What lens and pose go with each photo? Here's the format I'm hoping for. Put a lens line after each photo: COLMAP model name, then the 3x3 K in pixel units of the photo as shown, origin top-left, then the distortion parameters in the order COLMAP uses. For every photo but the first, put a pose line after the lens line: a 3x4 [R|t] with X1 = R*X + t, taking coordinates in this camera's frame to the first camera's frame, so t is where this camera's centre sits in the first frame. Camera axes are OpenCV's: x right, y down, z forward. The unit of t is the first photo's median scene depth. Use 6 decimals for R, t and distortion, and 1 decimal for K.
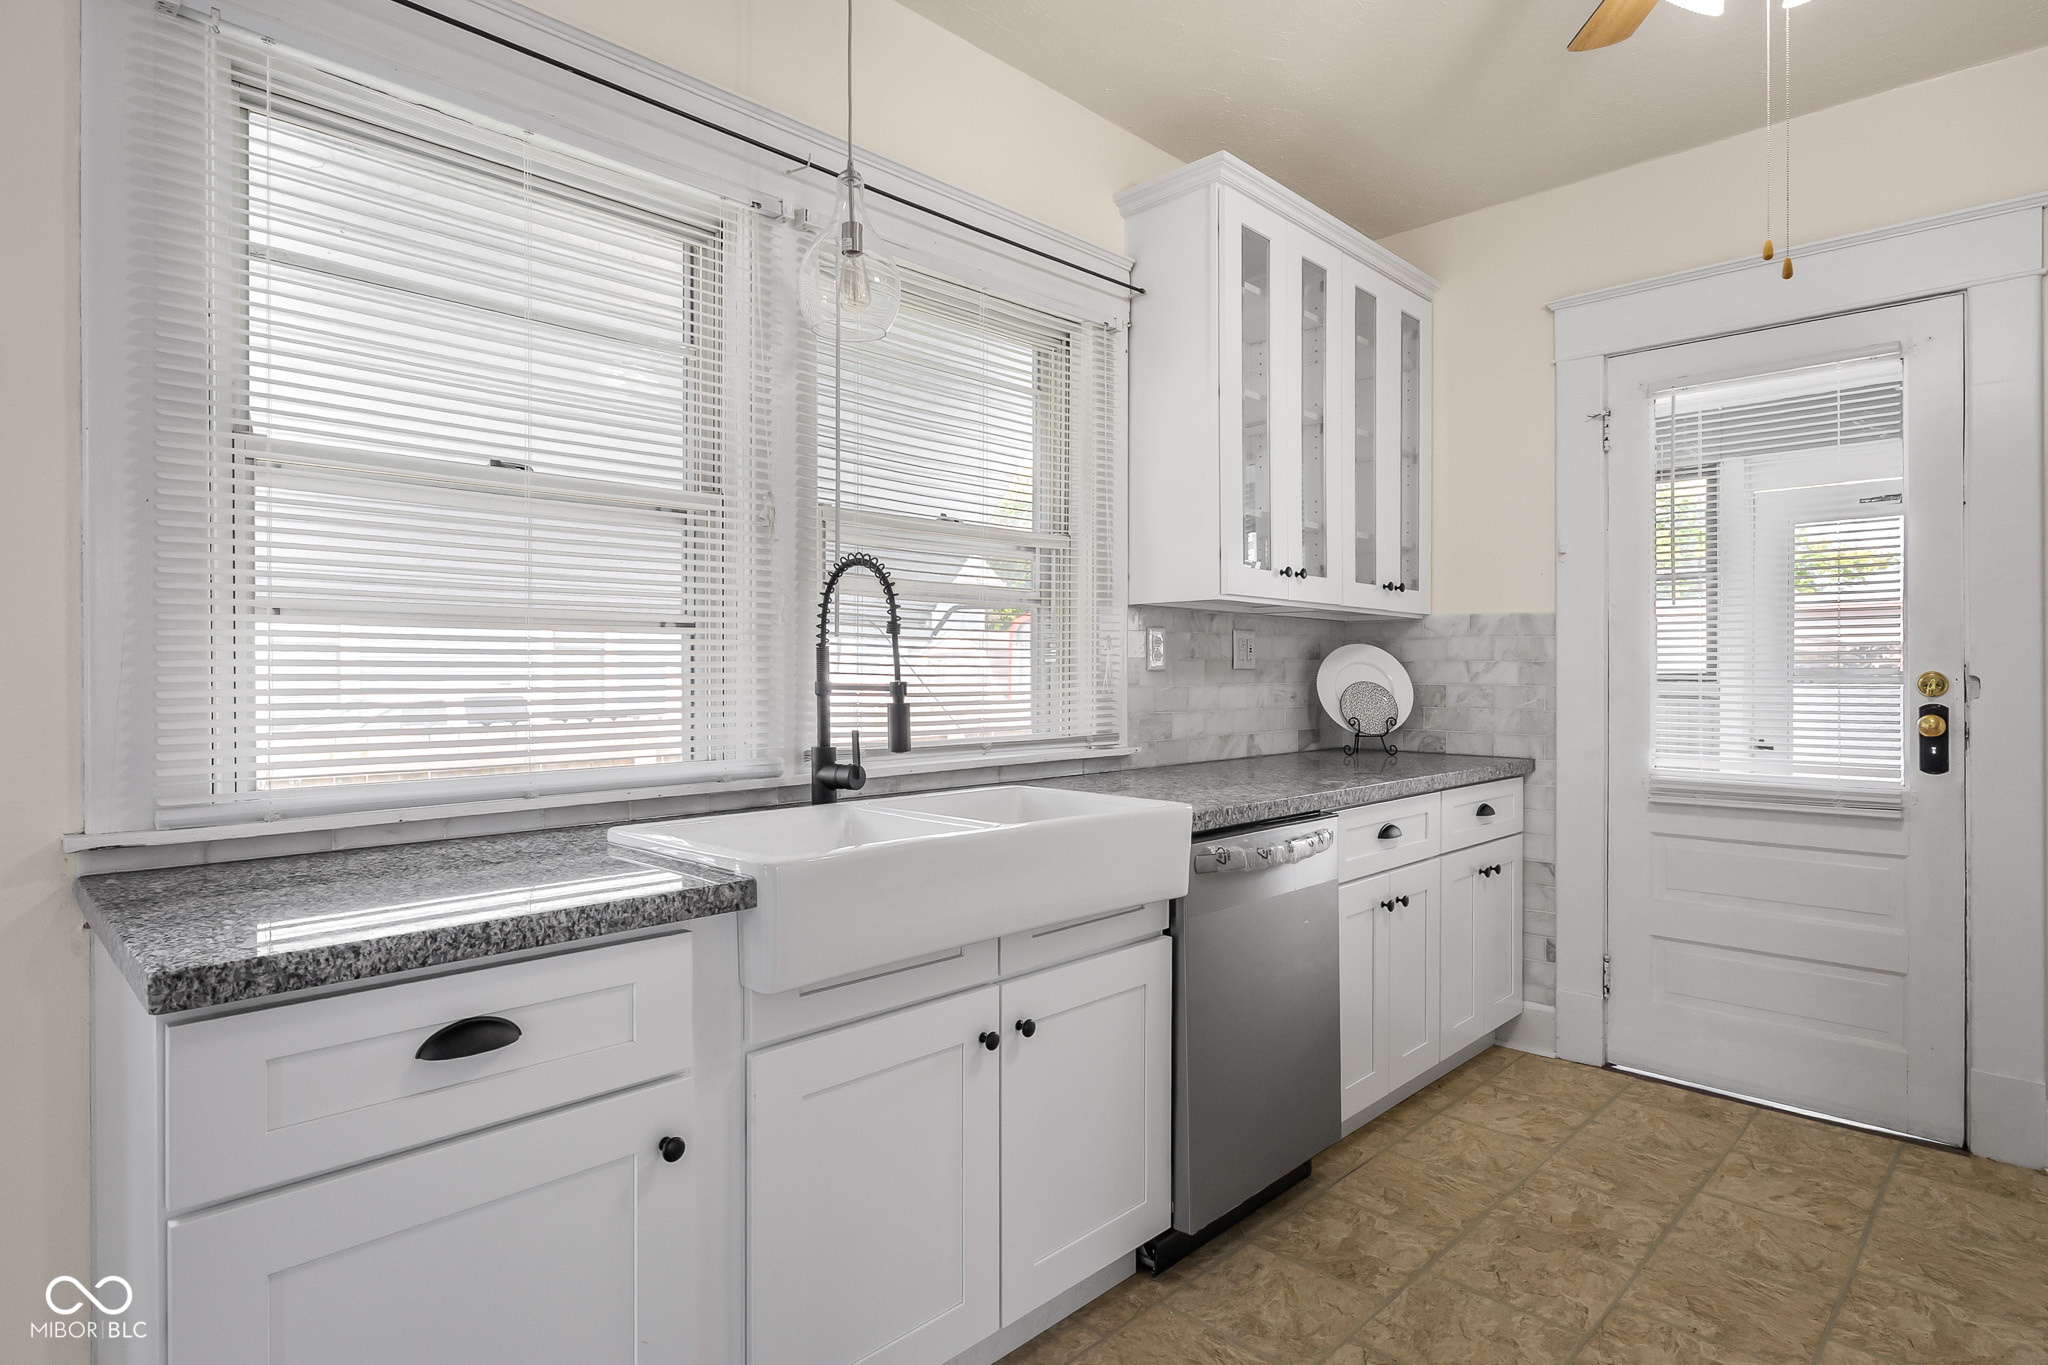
lens RADIAL K [[1078.1, 0, 1017.6], [0, 1078.1, 665.9], [0, 0, 1]] dist [0.001045, -0.000031]
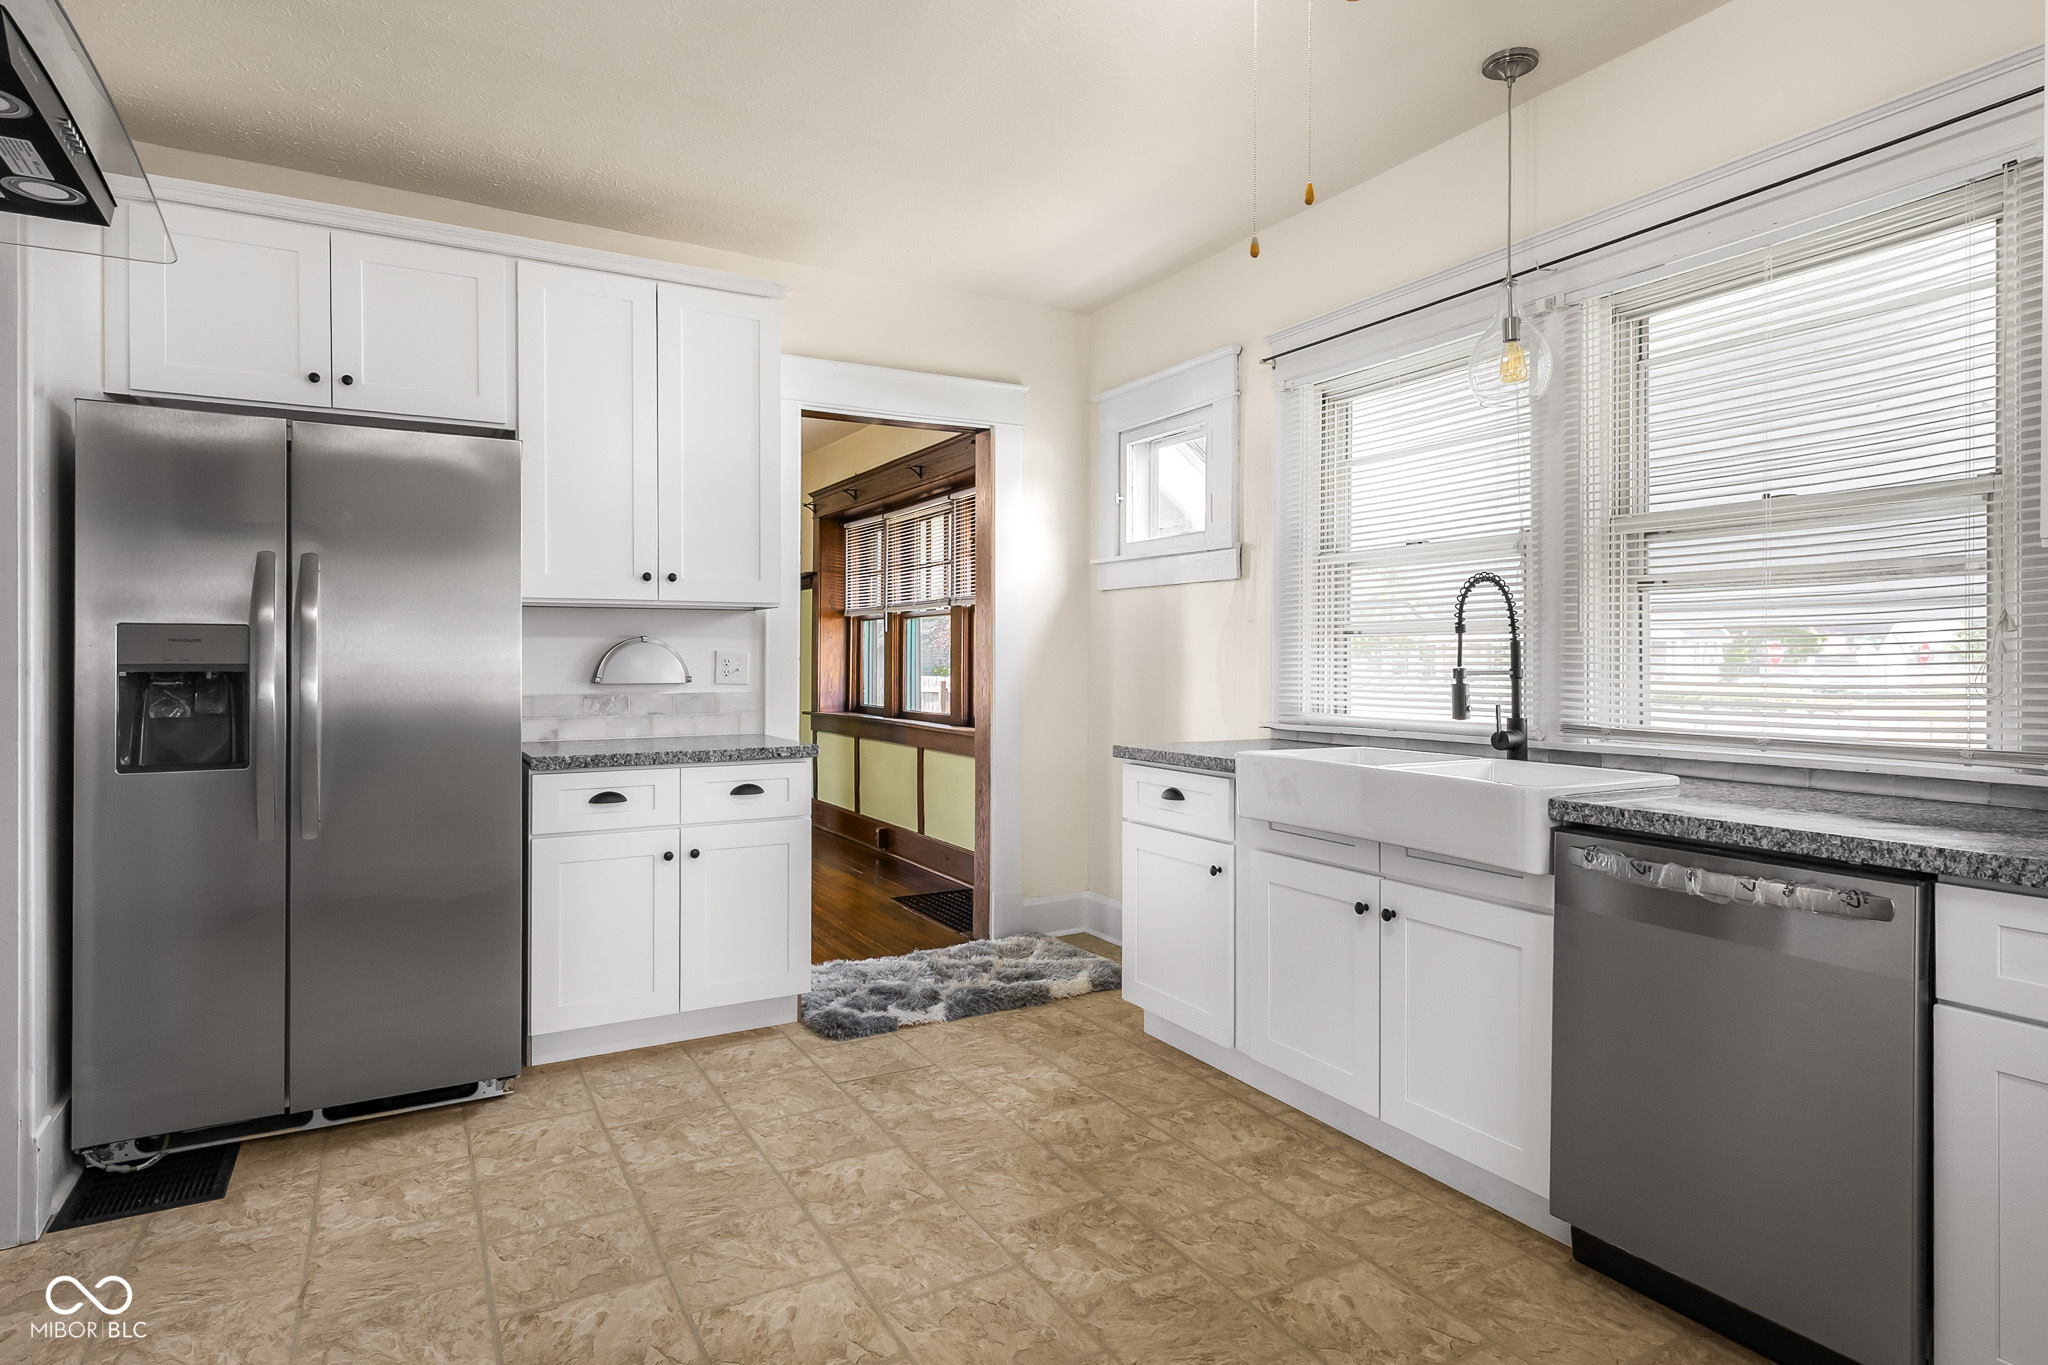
lens RADIAL K [[1078.1, 0, 1017.6], [0, 1078.1, 665.9], [0, 0, 1]] dist [0.001045, -0.000031]
pose [[-0.280790, 0.004059, -0.959761, 1.409448], [0.003044, 0.999990, 0.003338, 0.006972], [0.959764, -0.001984, -0.280799, 0.888337]]
